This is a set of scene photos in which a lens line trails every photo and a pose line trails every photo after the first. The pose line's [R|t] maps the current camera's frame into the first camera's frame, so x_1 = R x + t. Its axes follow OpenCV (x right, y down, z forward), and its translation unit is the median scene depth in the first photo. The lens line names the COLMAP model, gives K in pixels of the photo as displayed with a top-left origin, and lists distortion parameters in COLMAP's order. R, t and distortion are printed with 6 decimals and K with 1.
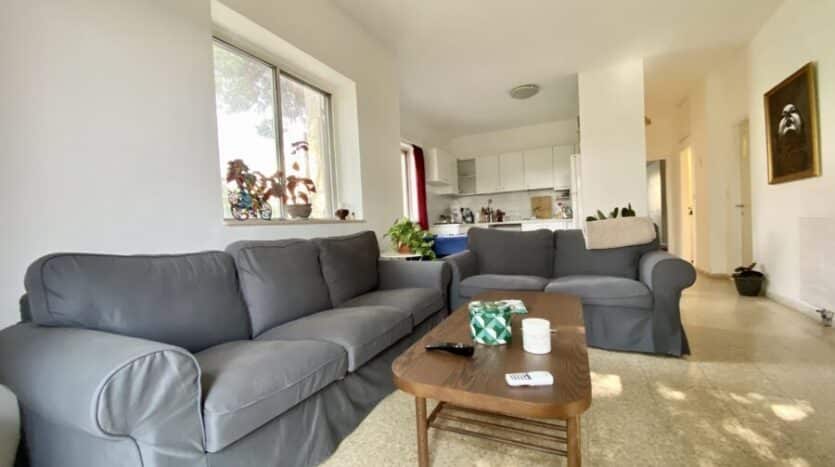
lens RADIAL K [[332.6, 0, 418.0], [0, 332.6, 234.9], [0, 0, 1]] dist [0.002675, -0.000911]
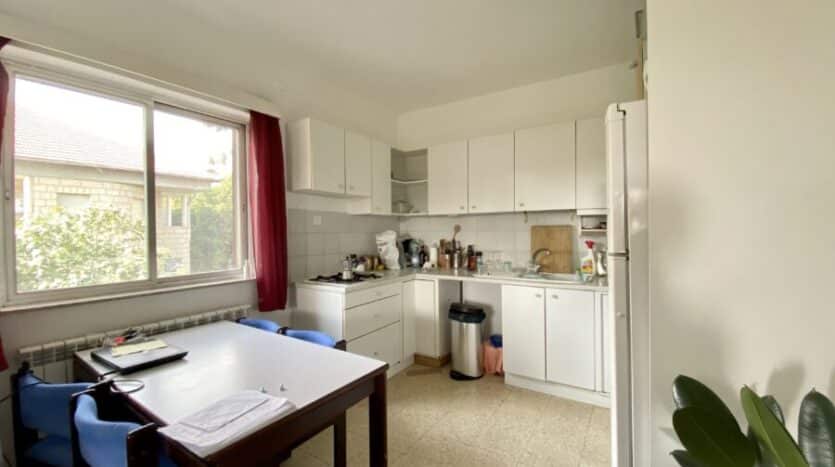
lens RADIAL K [[332.6, 0, 420.6], [0, 332.6, 231.2], [0, 0, 1]] dist [0.002675, -0.000911]
pose [[0.992715, 0.041720, -0.113028, 0.232661], [-0.045090, 0.998606, -0.027425, -0.084695], [0.111727, 0.032322, 0.993213, 0.487127]]
